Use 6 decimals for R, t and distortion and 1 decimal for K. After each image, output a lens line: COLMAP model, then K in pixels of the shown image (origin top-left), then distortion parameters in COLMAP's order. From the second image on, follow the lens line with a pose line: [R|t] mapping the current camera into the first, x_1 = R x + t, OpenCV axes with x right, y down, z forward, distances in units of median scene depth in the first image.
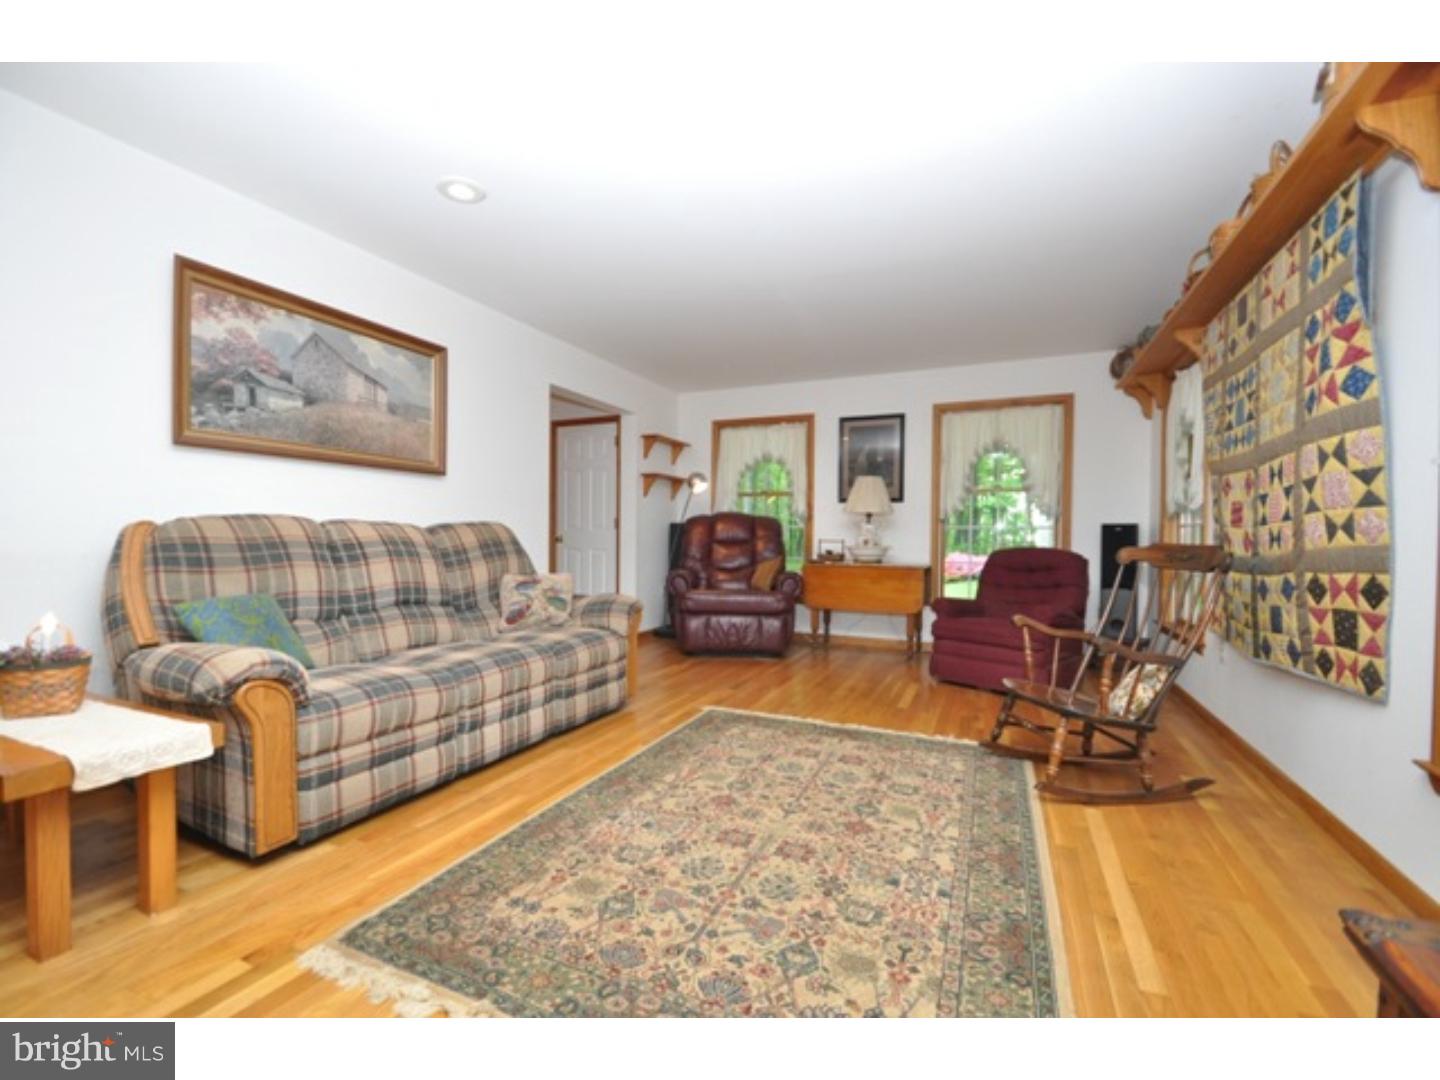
lens RADIAL K [[642.1, 0, 699.0], [0, 642.1, 545.7], [0, 0, 1]] dist [0.027823, -0.025656]
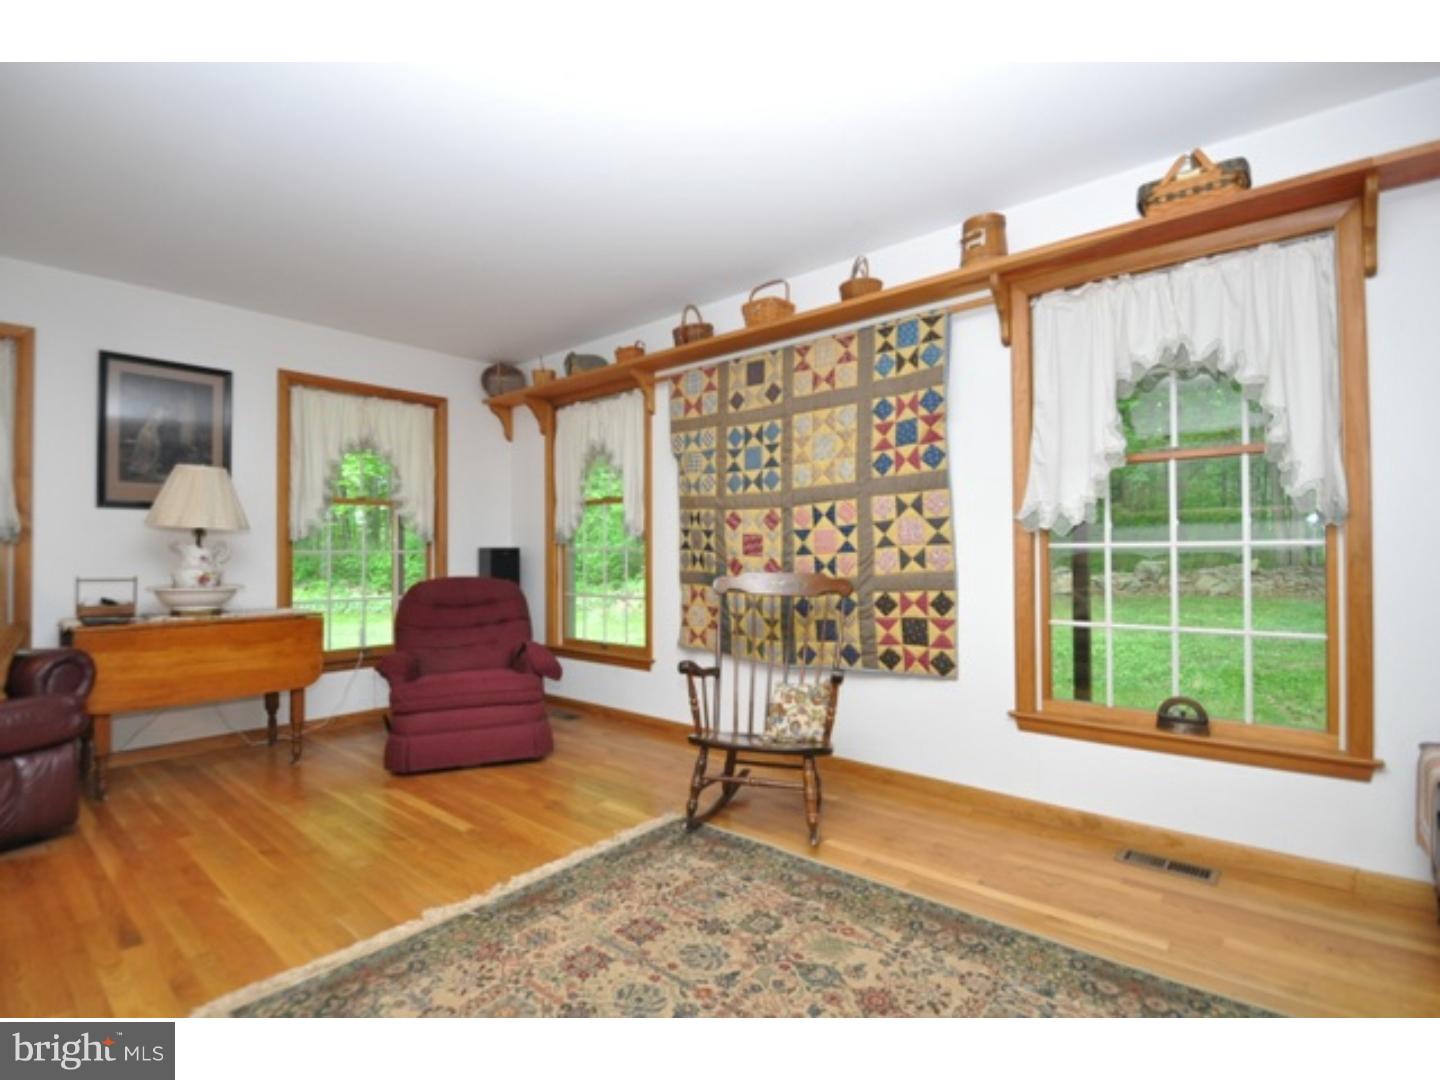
lens RADIAL K [[688.7, 0, 720.3], [0, 688.7, 546.2], [0, 0, 1]] dist [-0.001621, -0.000567]
pose [[0.269500, -0.002957, 0.962996, -0.488521], [0.022485, 0.999742, -0.003223, -0.053993], [-0.962738, 0.022521, 0.269497, 0.901379]]
